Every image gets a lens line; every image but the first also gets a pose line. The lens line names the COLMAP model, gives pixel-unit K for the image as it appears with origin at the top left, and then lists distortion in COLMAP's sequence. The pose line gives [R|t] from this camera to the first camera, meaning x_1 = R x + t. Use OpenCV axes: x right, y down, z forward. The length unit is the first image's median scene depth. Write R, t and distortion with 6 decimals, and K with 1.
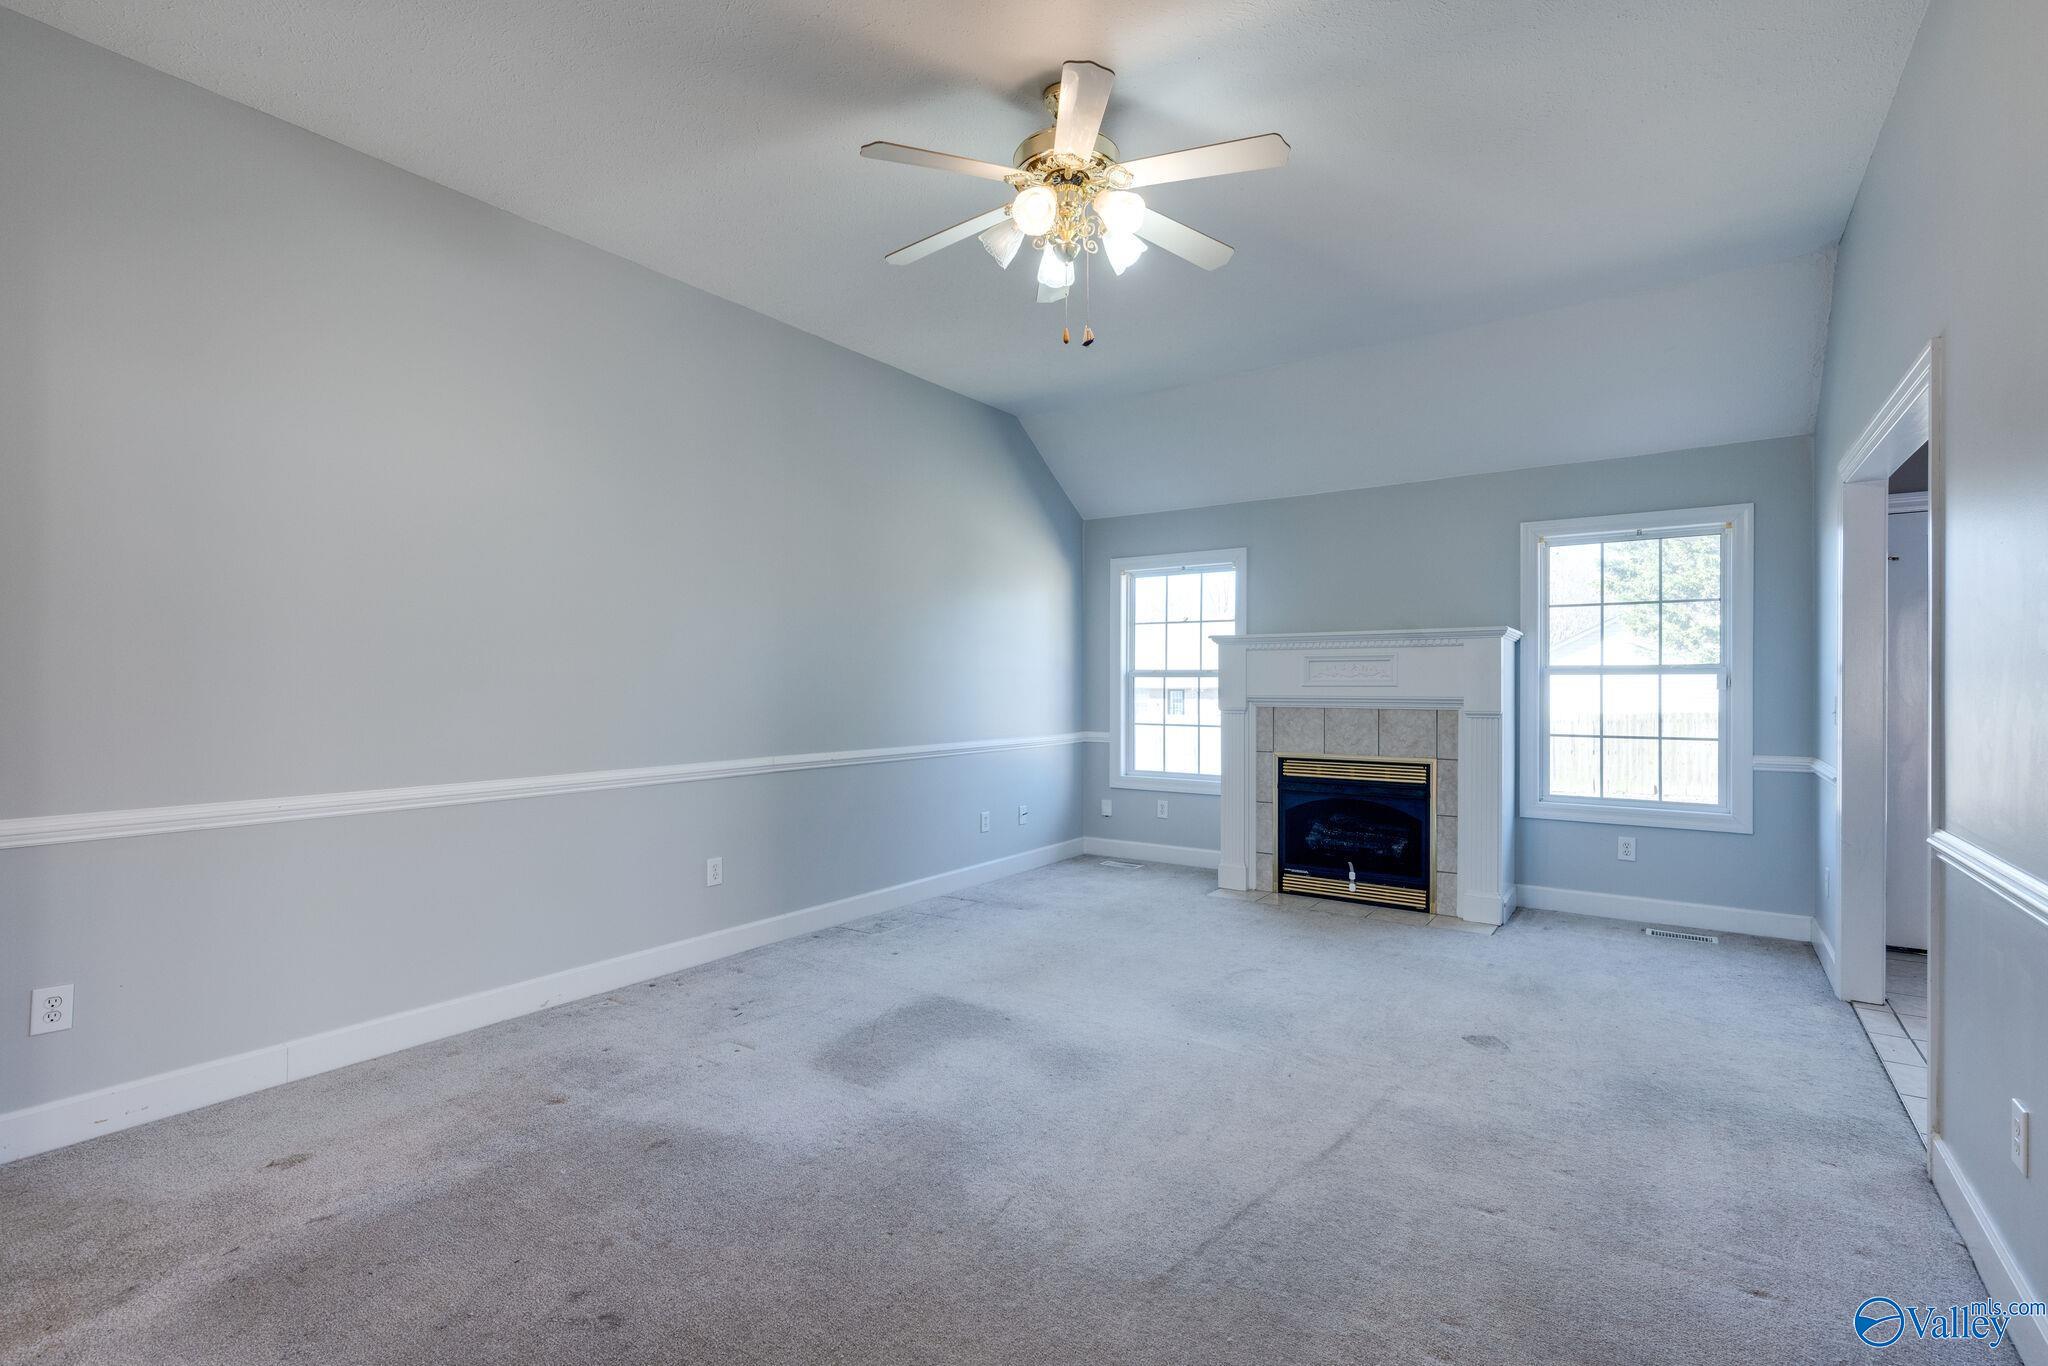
lens RADIAL K [[920.7, 0, 1024.0], [0, 920.7, 683.0], [0, 0, 1]] dist [0.000390, -0.000243]
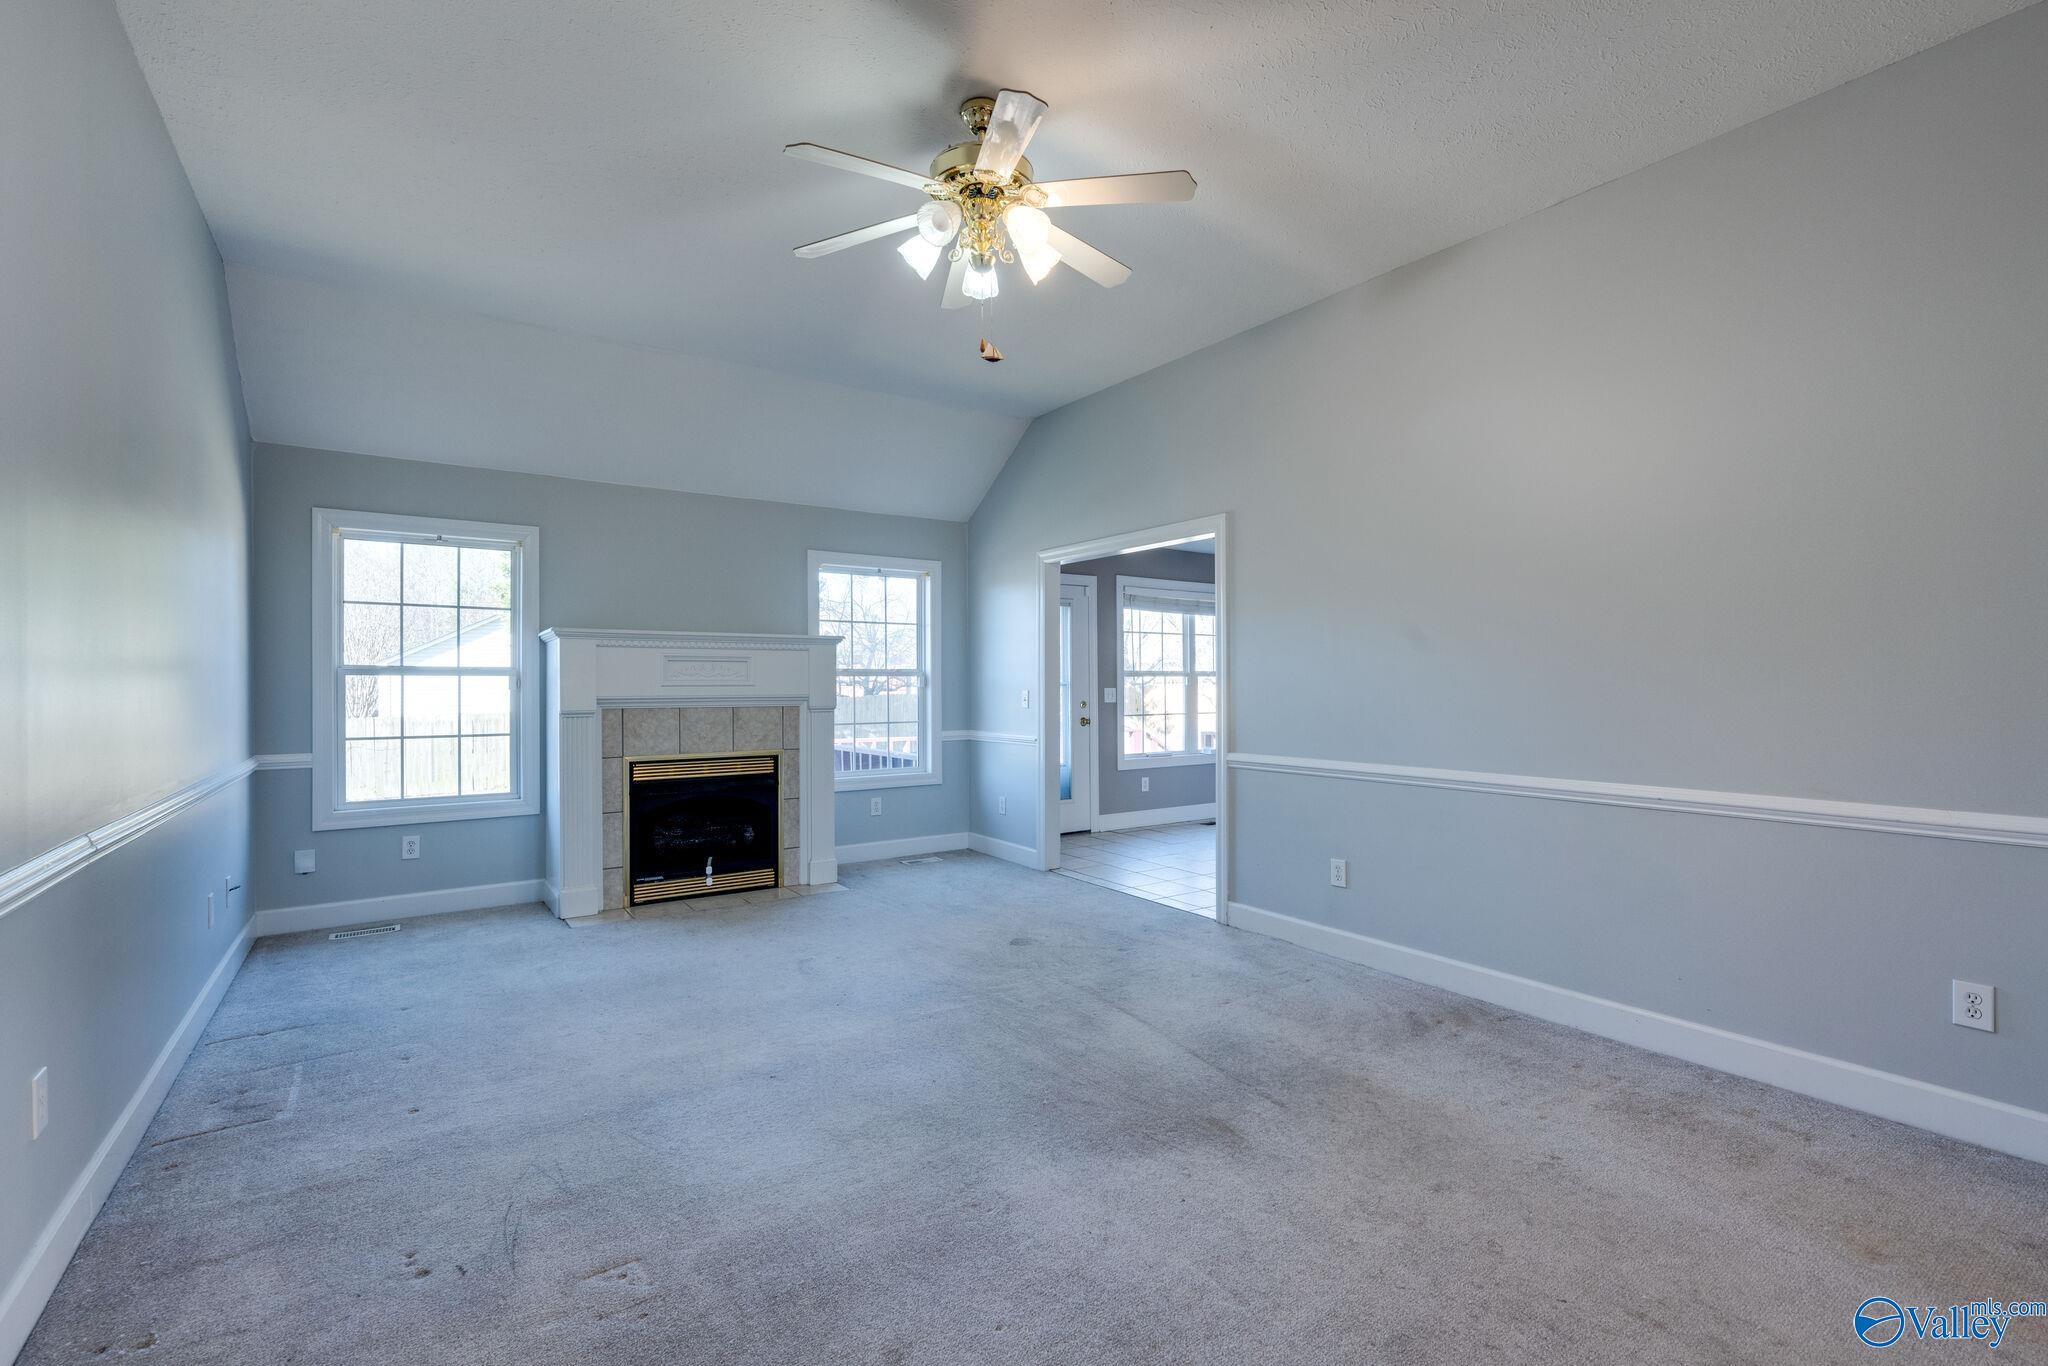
lens RADIAL K [[903.3, 0, 1024.0], [0, 903.3, 683.0], [0, 0, 1]] dist [-0.013939, -0.000038]
pose [[0.348527, -0.001313, 0.937298, -0.462036], [0.002107, 0.999998, 0.000617, 0.000525], [-0.937296, 0.001759, 0.348529, 0.318700]]
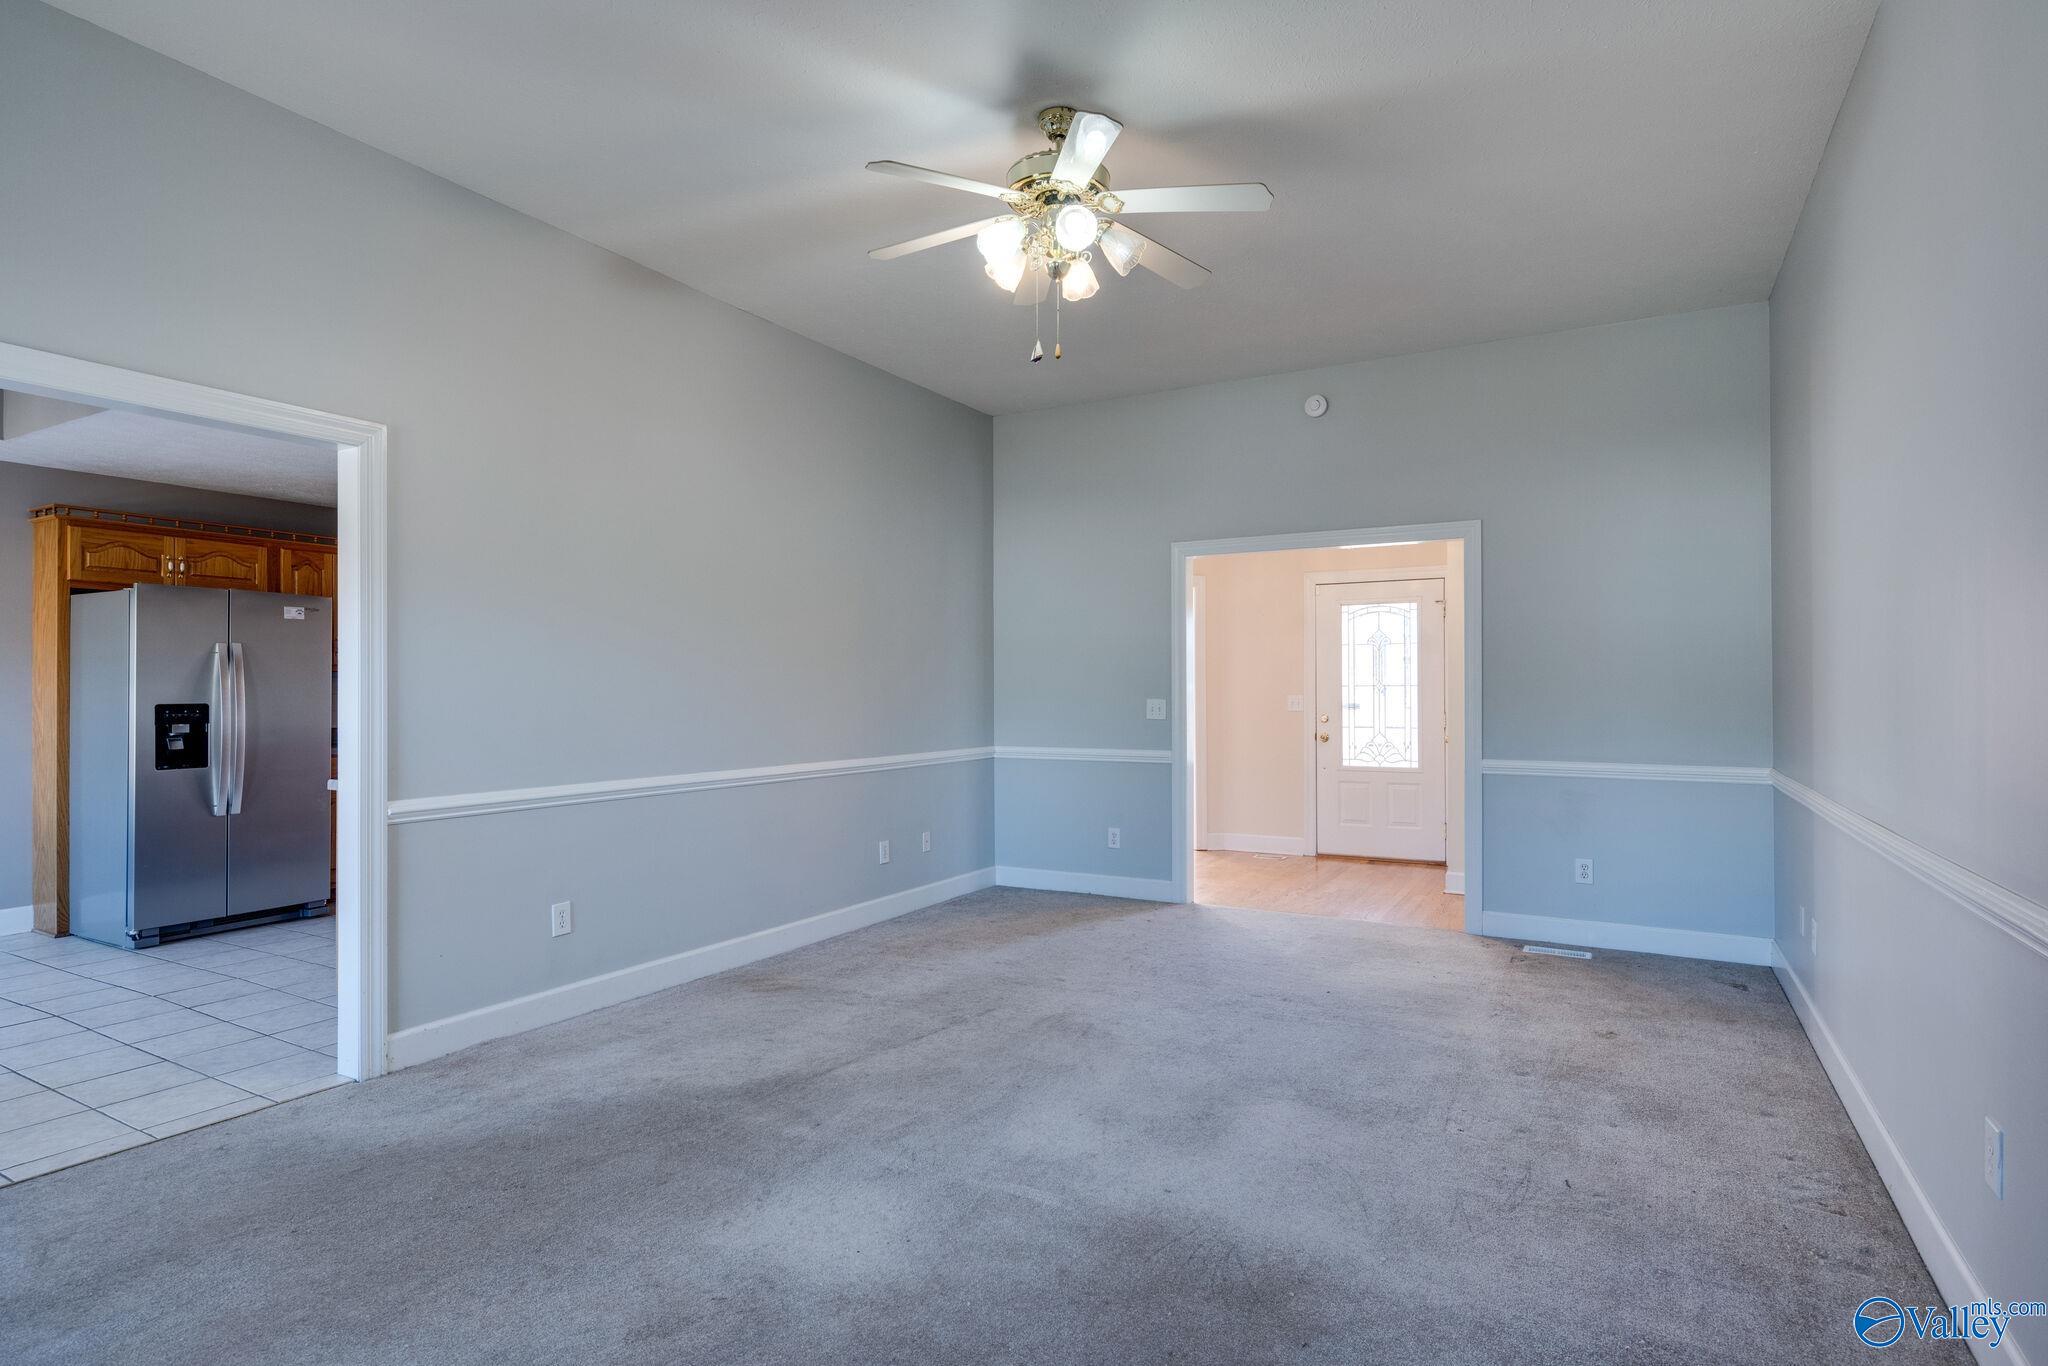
lens RADIAL K [[1056.1, 0, 1024.0], [0, 1056.1, 683.0], [0, 0, 1]] dist [-0.002121, -0.000748]
pose [[-0.995306, 0.002121, -0.096758, 0.105693], [0.002876, 0.999966, -0.007664, 0.002017], [0.096739, -0.007907, -0.995278, 1.132599]]
